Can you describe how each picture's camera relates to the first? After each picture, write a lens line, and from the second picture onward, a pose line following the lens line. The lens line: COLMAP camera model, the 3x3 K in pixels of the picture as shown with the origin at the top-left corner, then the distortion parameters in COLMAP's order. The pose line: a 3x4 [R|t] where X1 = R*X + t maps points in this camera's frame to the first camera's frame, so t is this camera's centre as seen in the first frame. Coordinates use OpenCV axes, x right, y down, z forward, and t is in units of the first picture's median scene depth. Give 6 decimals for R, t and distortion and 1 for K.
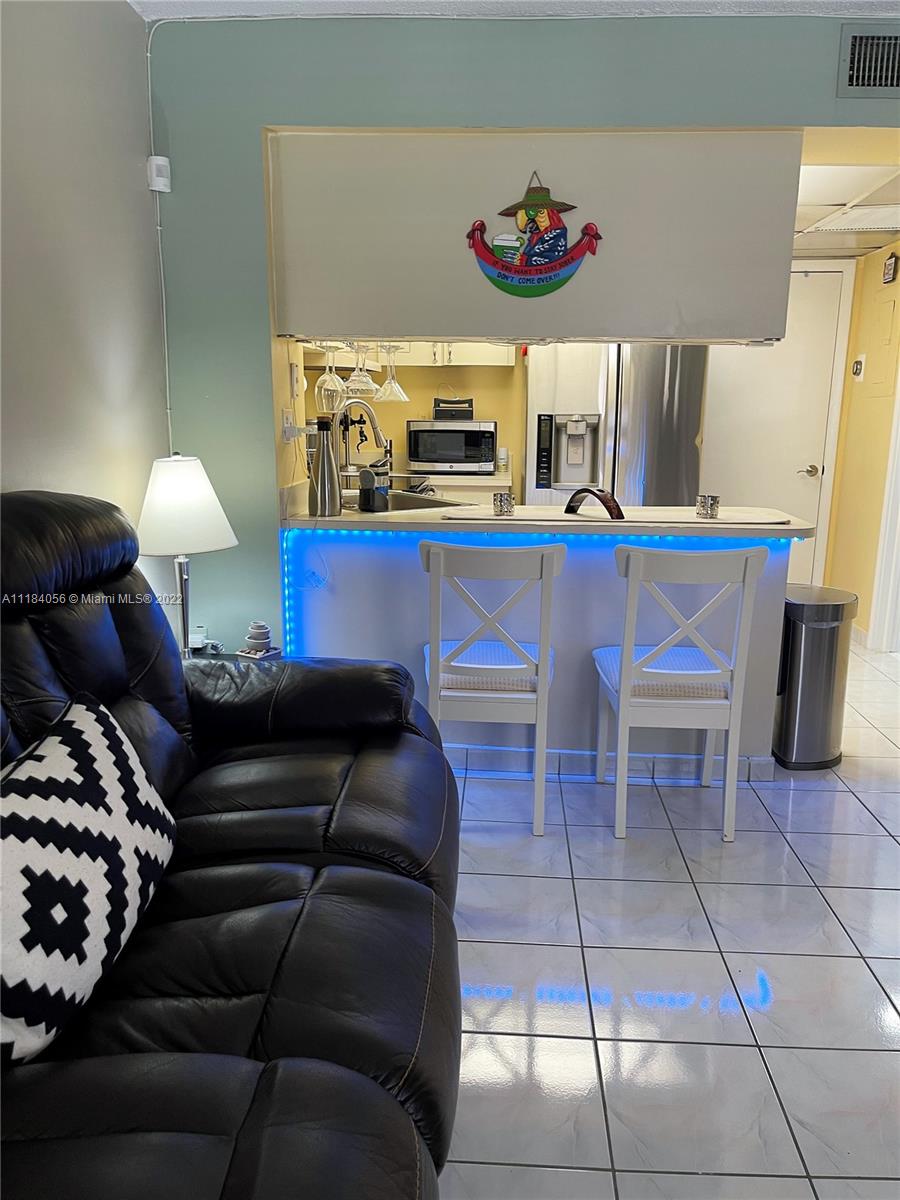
lens RADIAL K [[909.4, 0, 450.0], [0, 909.4, 600.0], [0, 0, 1]] dist [0.083911, -0.095839]
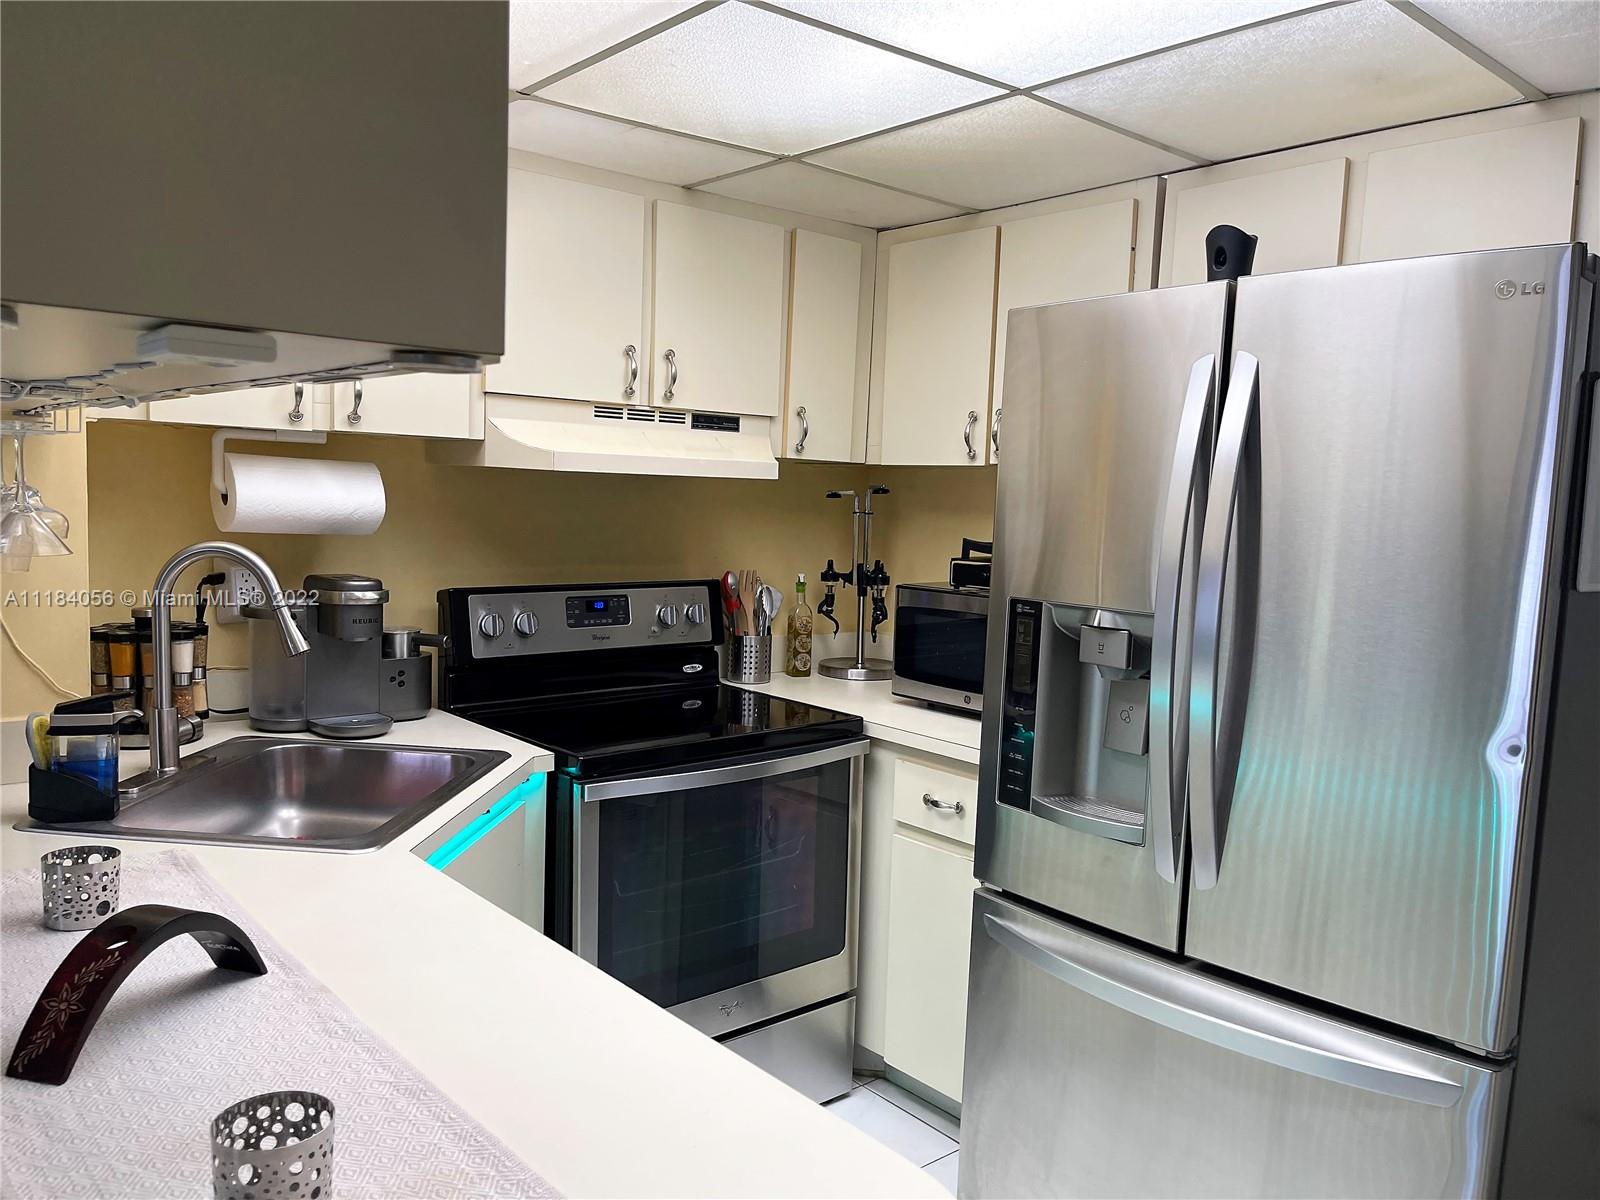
lens RADIAL K [[1212.5, 0, 798.5], [0, 1212.5, 610.3], [0, 0, 1]] dist [0.083911, -0.095839]
pose [[0.690504, 0.088491, -0.717895, 0.600529], [-0.181915, 0.981833, -0.053949, -0.249221], [0.700079, 0.167848, 0.694058, 0.967611]]
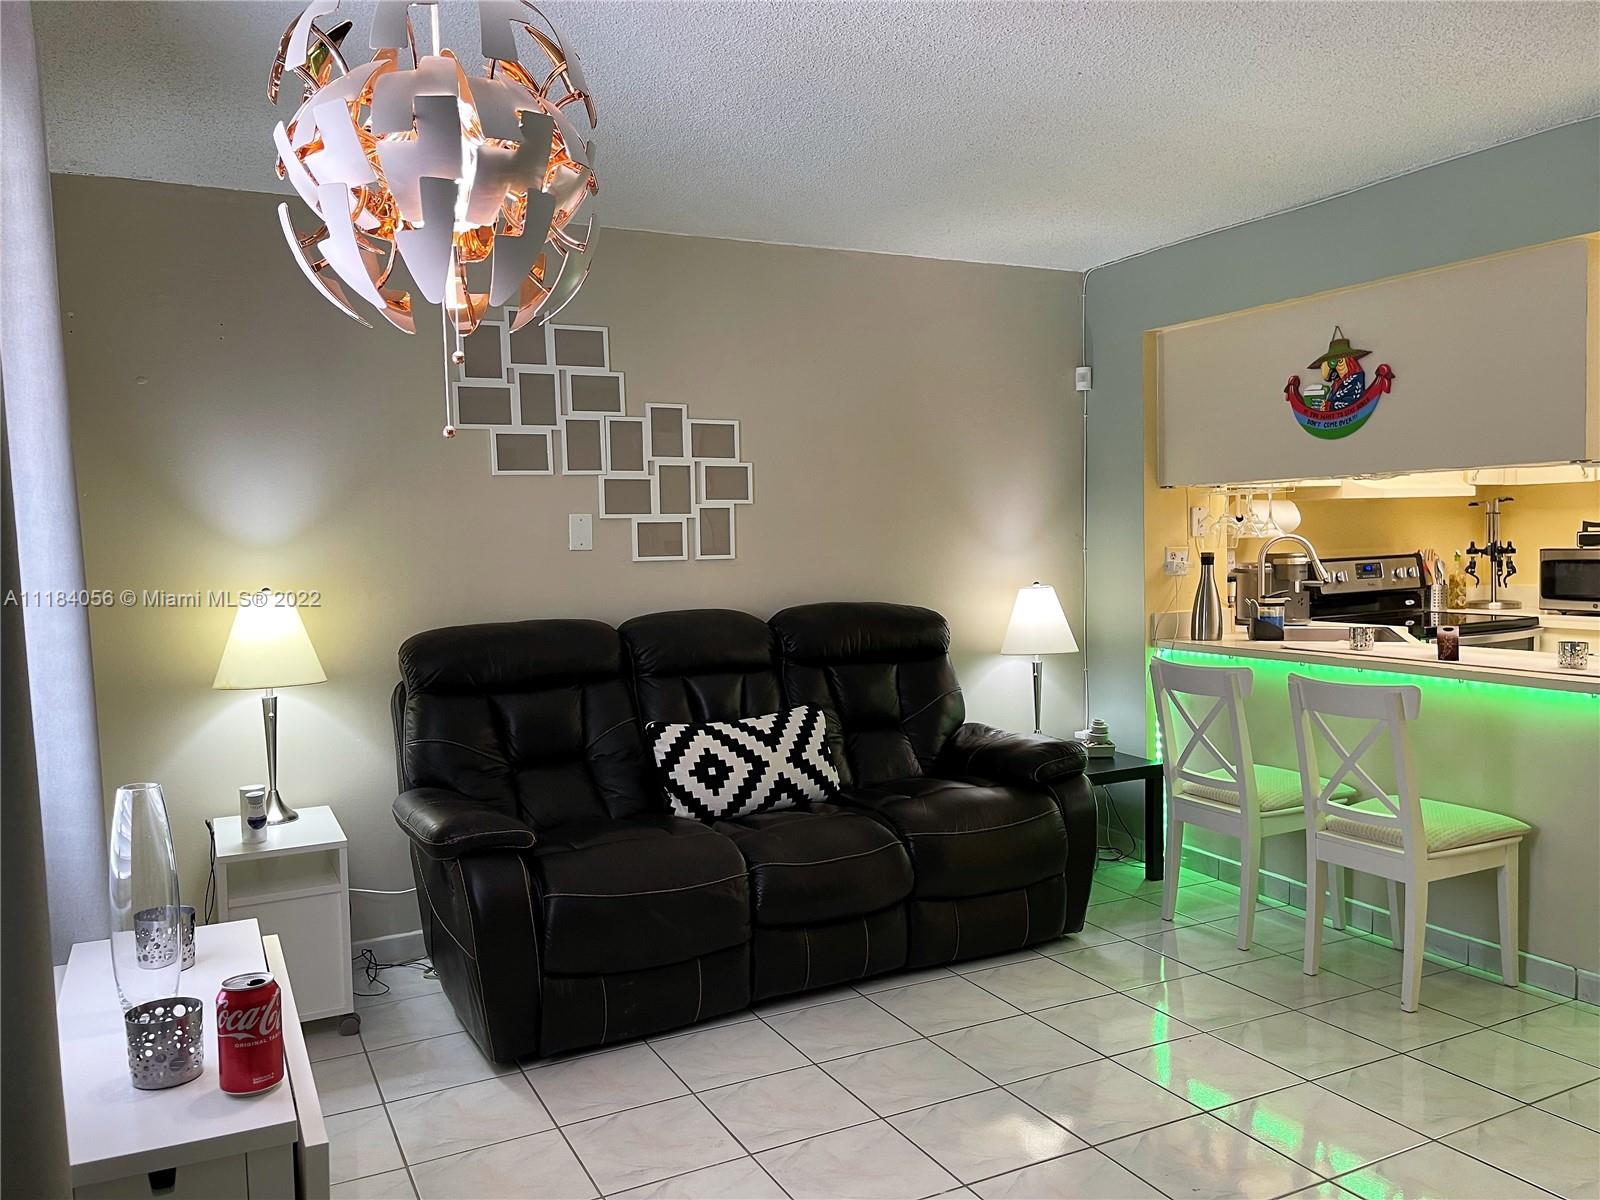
lens RADIAL K [[1212.5, 0, 798.5], [0, 1212.5, 610.3], [0, 0, 1]] dist [0.083911, -0.095839]
pose [[0.496487, 0.032807, -0.867424, 1.009726], [-0.152245, 0.987087, -0.049808, 0.022831], [0.854589, 0.156790, 0.495071, -0.176803]]
